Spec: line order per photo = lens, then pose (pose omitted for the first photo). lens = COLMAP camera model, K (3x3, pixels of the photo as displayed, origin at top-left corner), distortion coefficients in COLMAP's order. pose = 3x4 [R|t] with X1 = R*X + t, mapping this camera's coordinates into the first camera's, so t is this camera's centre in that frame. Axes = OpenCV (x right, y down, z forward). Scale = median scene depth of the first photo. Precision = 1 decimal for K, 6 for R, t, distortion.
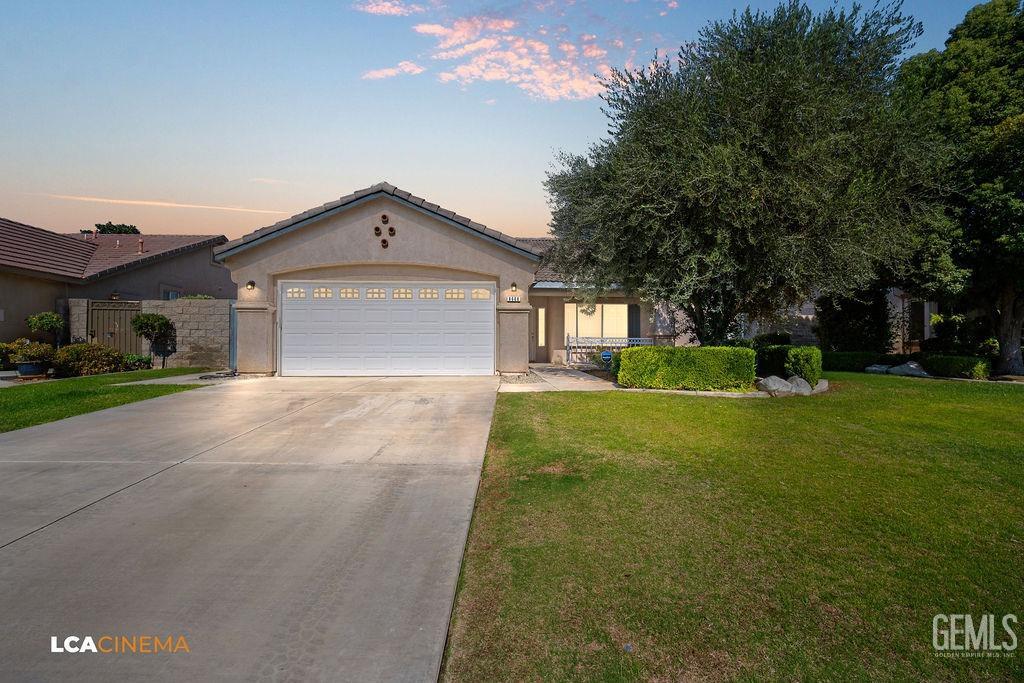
lens RADIAL K [[434.4, 0, 469.4], [0, 434.4, 323.1], [0, 0, 1]] dist [-0.003199, -0.000421]
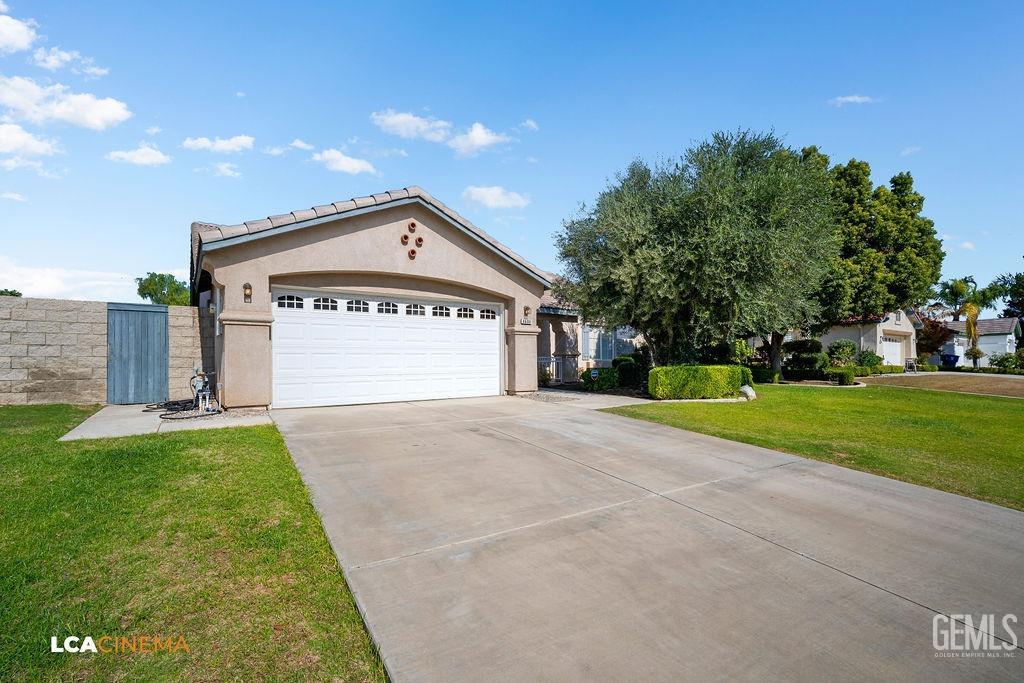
lens RADIAL K [[451.4, 0, 506.0], [0, 451.4, 327.0], [0, 0, 1]] dist [-0.007615, -0.000233]
pose [[0.846101, 0.034055, 0.531933, -0.522329], [-0.021231, 0.999318, -0.030207, -0.008062], [-0.532599, 0.014264, 0.846247, 0.105841]]
